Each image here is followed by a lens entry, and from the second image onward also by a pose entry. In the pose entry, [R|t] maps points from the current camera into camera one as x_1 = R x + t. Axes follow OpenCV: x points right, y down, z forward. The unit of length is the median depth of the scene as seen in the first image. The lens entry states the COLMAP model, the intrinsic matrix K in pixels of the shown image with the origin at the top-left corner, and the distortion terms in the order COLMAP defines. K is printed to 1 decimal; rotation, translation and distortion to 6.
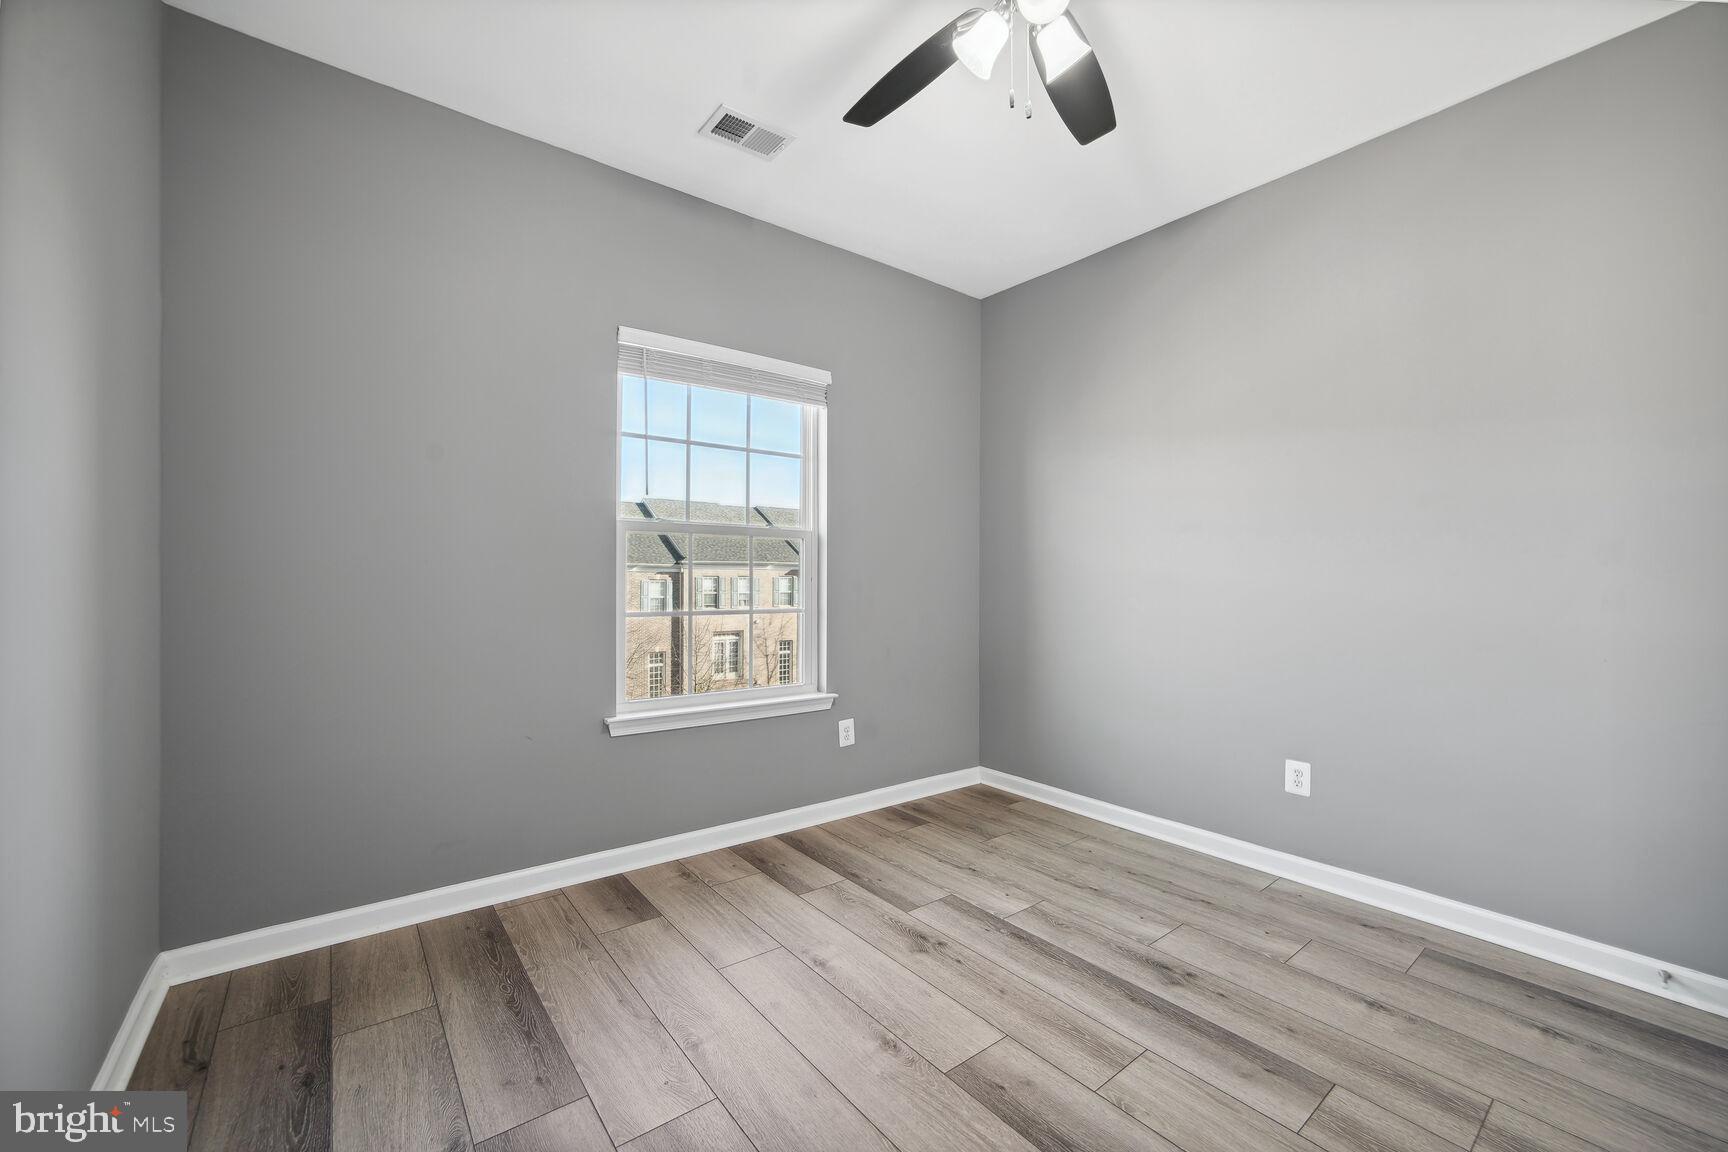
lens RADIAL K [[702.6, 0, 870.3], [0, 702.6, 575.2], [0, 0, 1]] dist [0.000591, 0.000872]
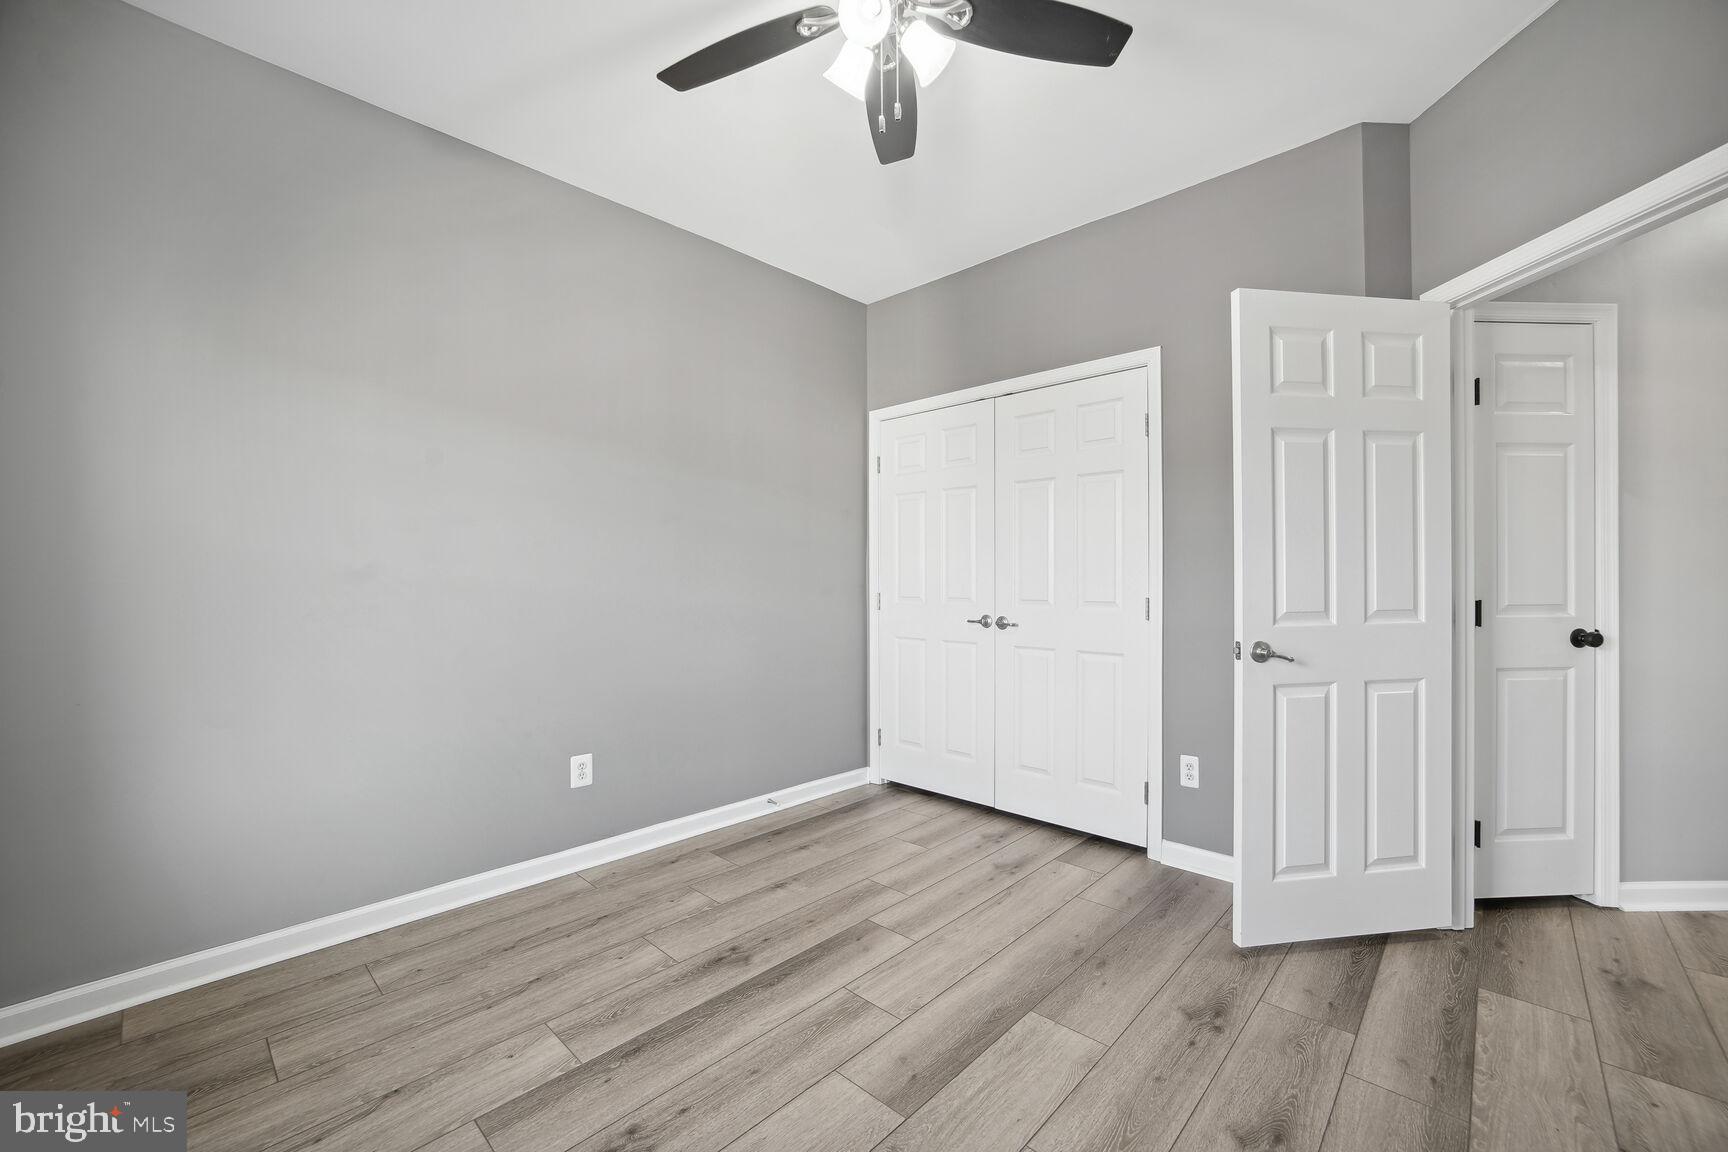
lens RADIAL K [[702.6, 0, 871.3], [0, 702.6, 576.2], [0, 0, 1]] dist [0.000591, 0.000872]
pose [[-0.151422, 0.005226, 0.988455, -0.552709], [-0.010444, 0.999922, -0.006886, 0.000812], [-0.988414, -0.011366, -0.151355, 0.819375]]
